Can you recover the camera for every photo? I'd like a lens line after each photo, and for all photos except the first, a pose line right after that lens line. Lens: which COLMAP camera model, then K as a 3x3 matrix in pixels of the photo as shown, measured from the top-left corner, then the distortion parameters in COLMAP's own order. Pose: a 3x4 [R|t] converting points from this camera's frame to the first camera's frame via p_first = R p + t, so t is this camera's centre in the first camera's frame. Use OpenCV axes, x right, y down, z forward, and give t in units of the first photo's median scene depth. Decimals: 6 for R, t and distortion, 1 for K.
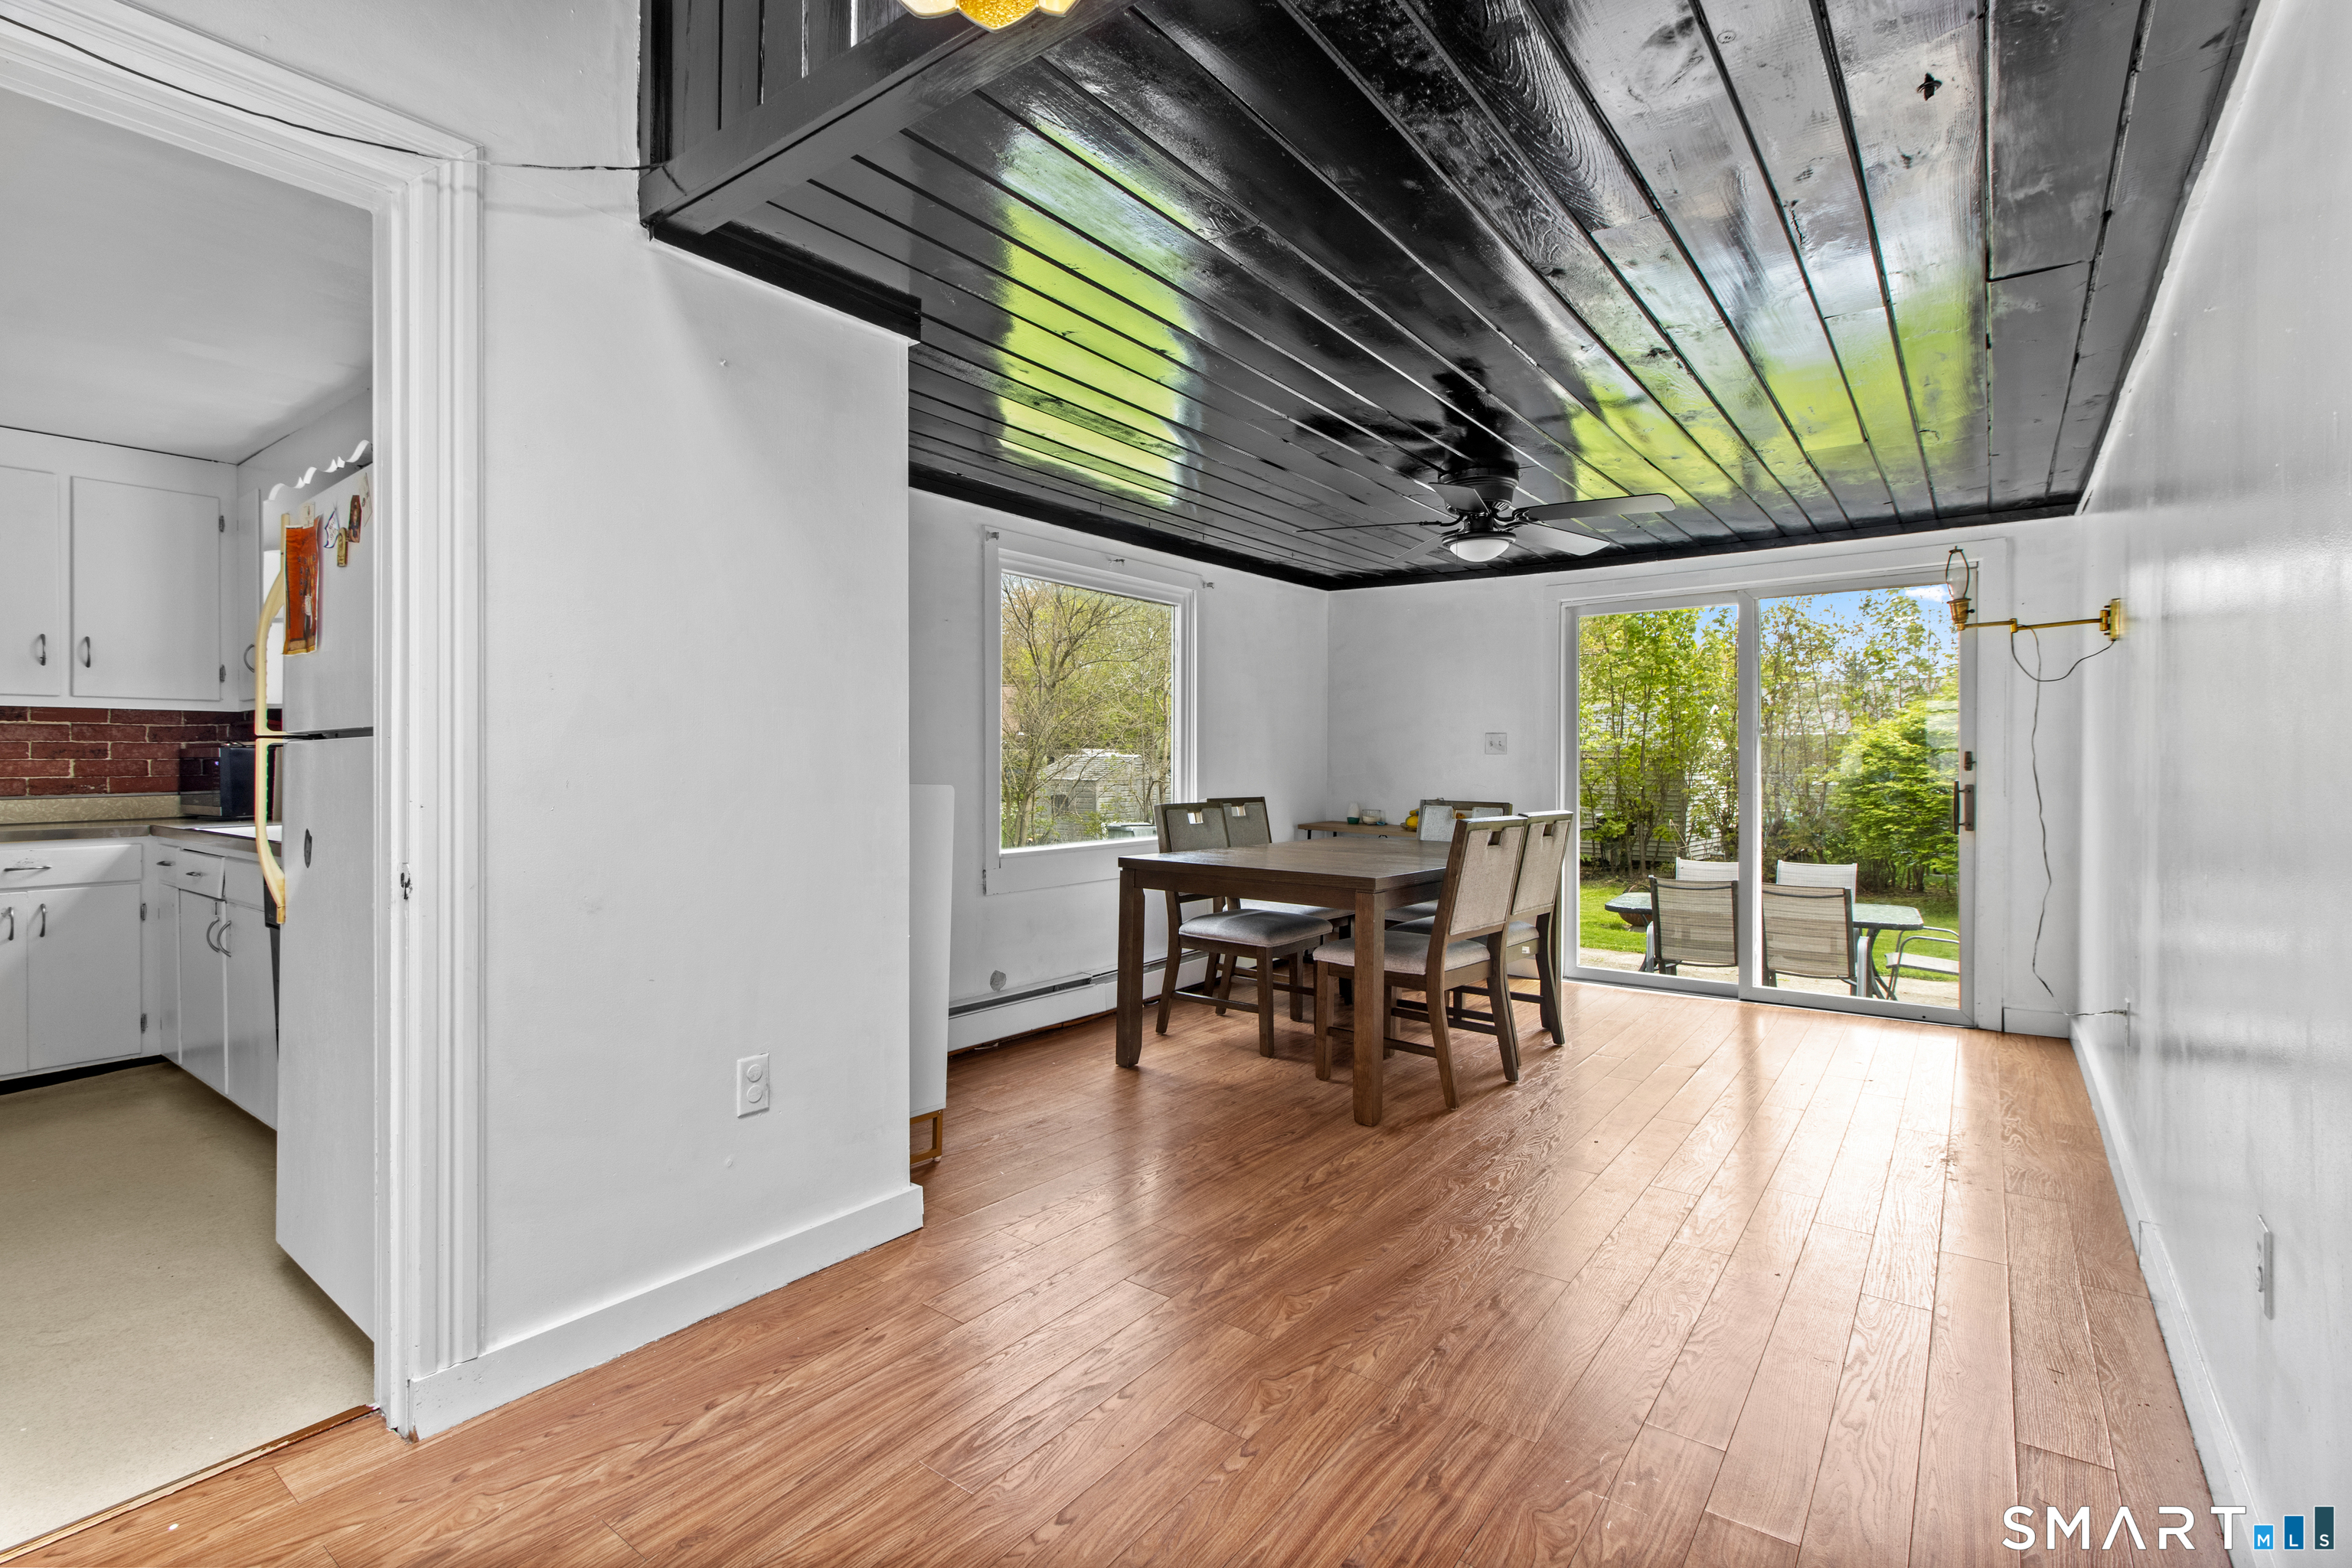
lens RADIAL K [[1114.7, 0, 1172.0], [0, 1114.7, 745.4], [0, 0, 1]] dist [-0.001516, 0.000012]
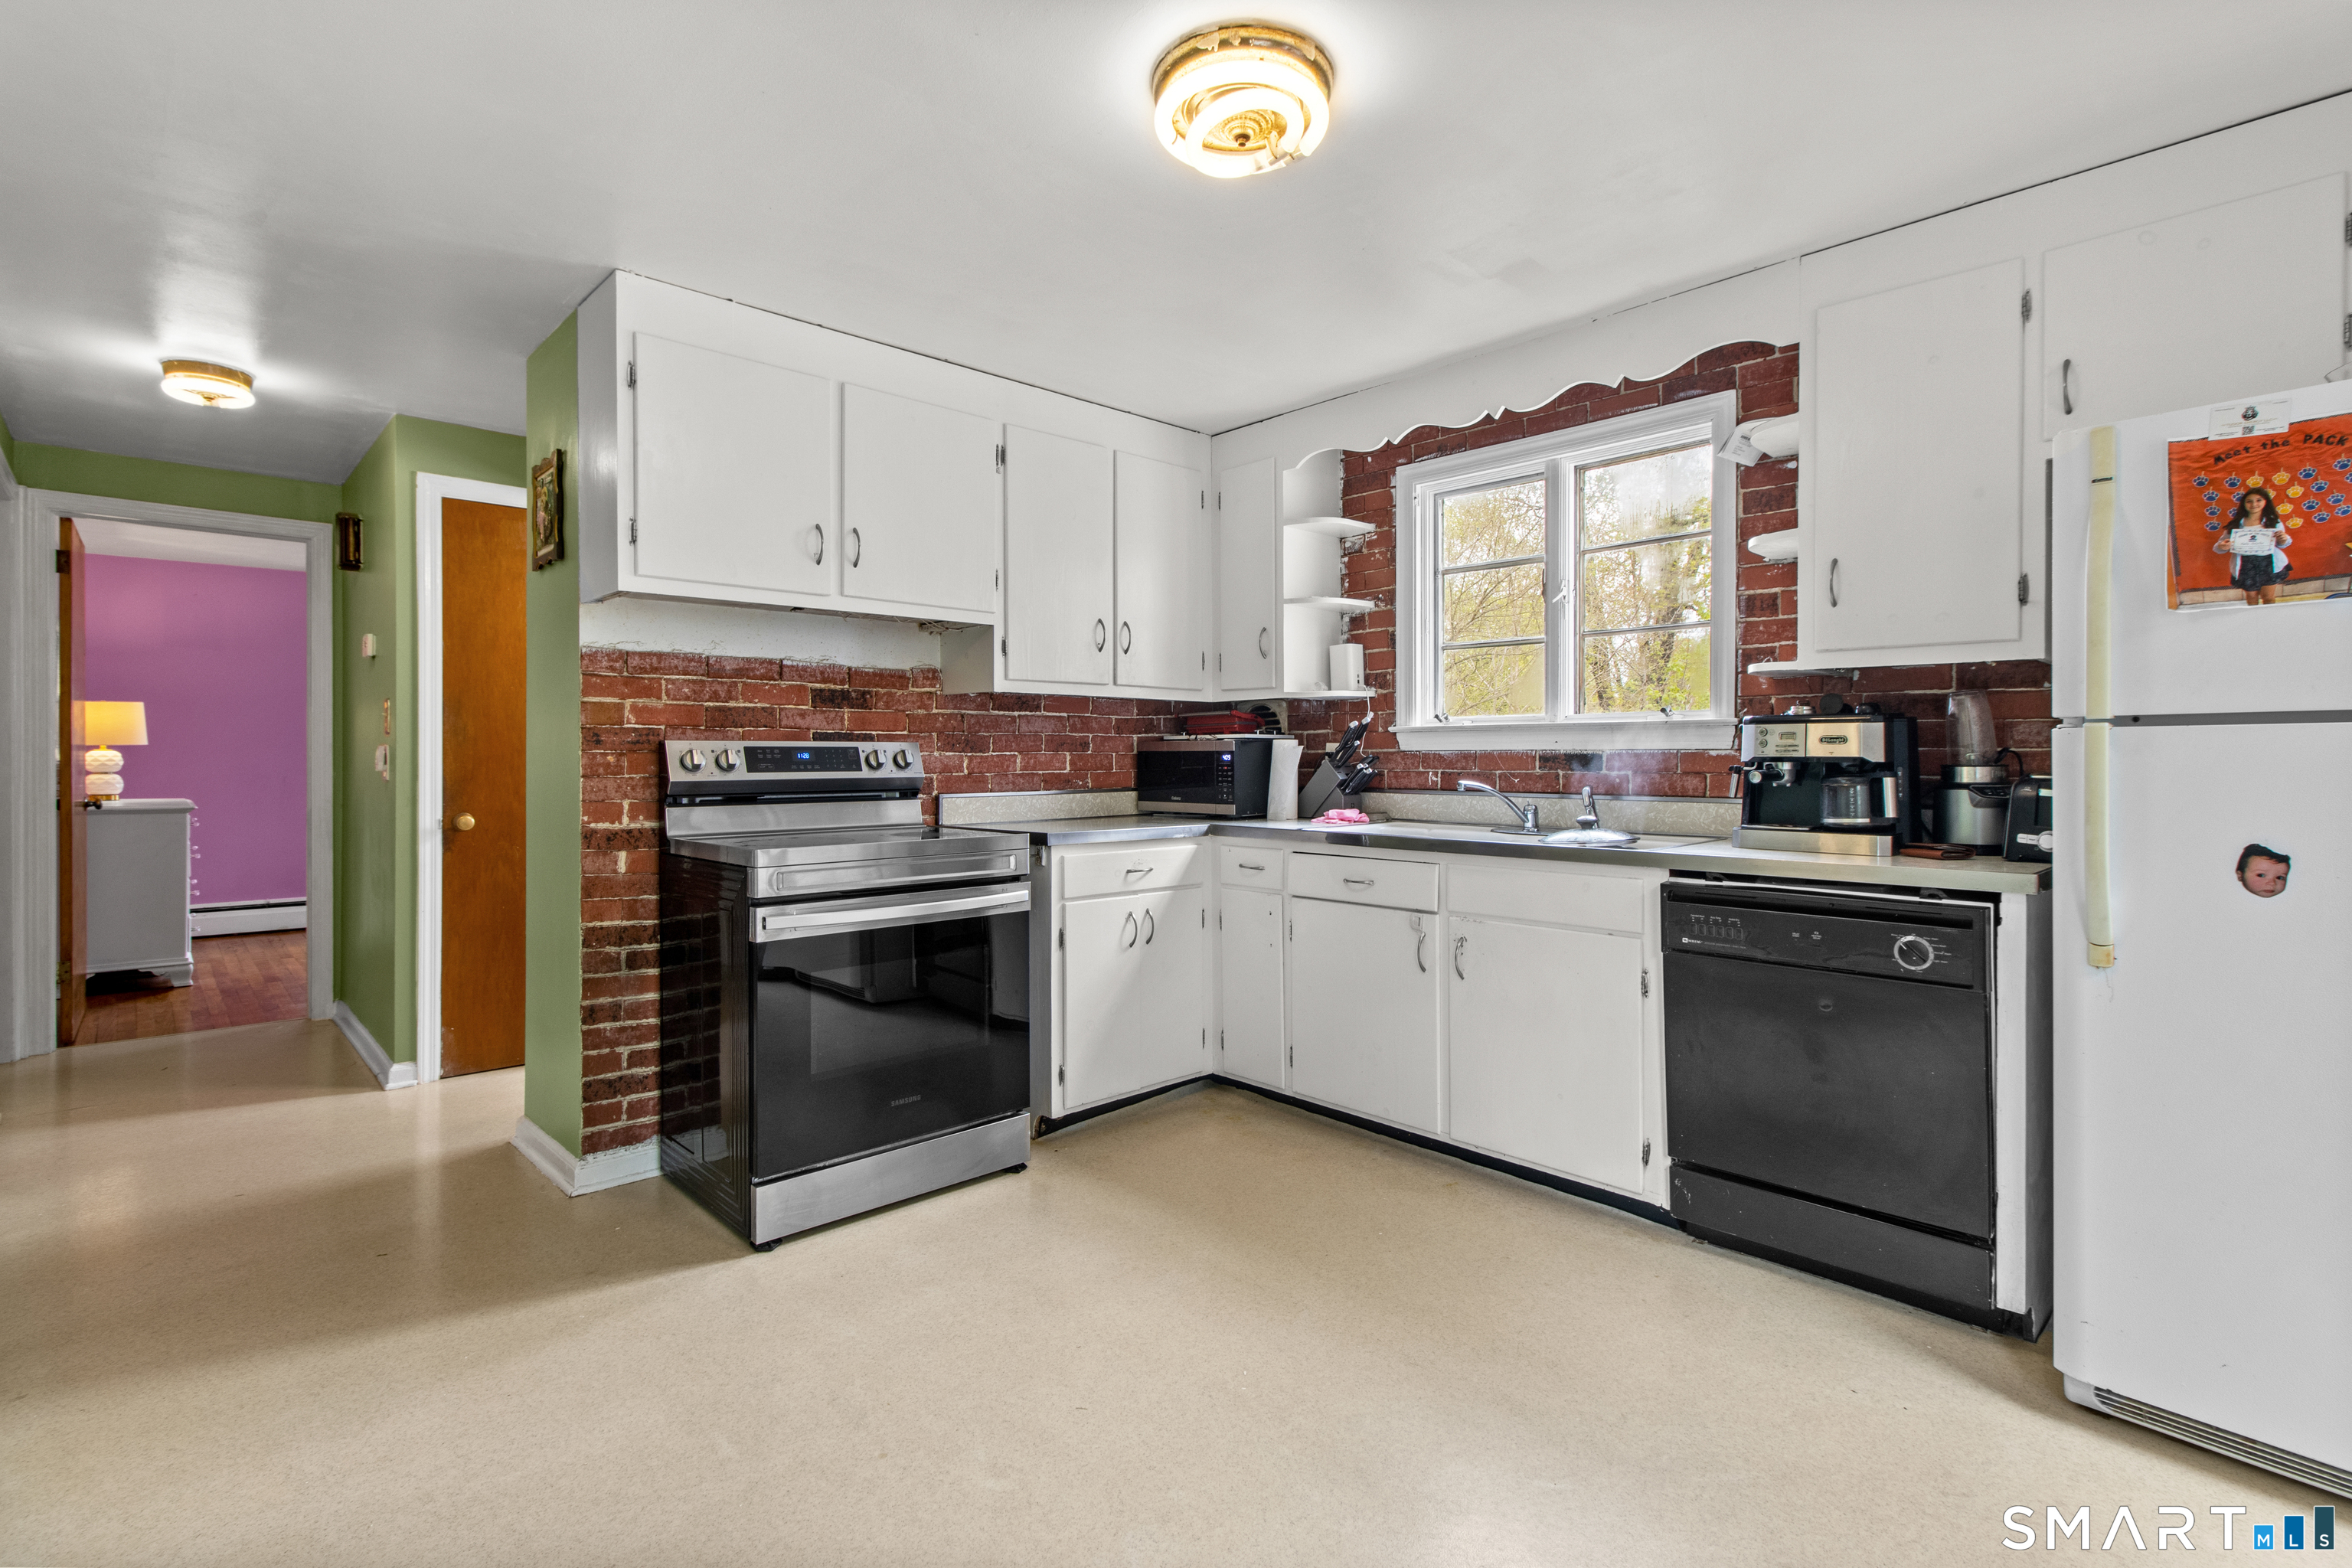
lens RADIAL K [[1114.7, 0, 1172.0], [0, 1114.7, 745.4], [0, 0, 1]] dist [-0.001516, 0.000012]
pose [[0.985242, -0.002133, -0.171151, -0.737896], [0.002840, 0.999988, 0.003885, 0.002731], [0.171141, -0.004314, 0.985237, 0.081146]]
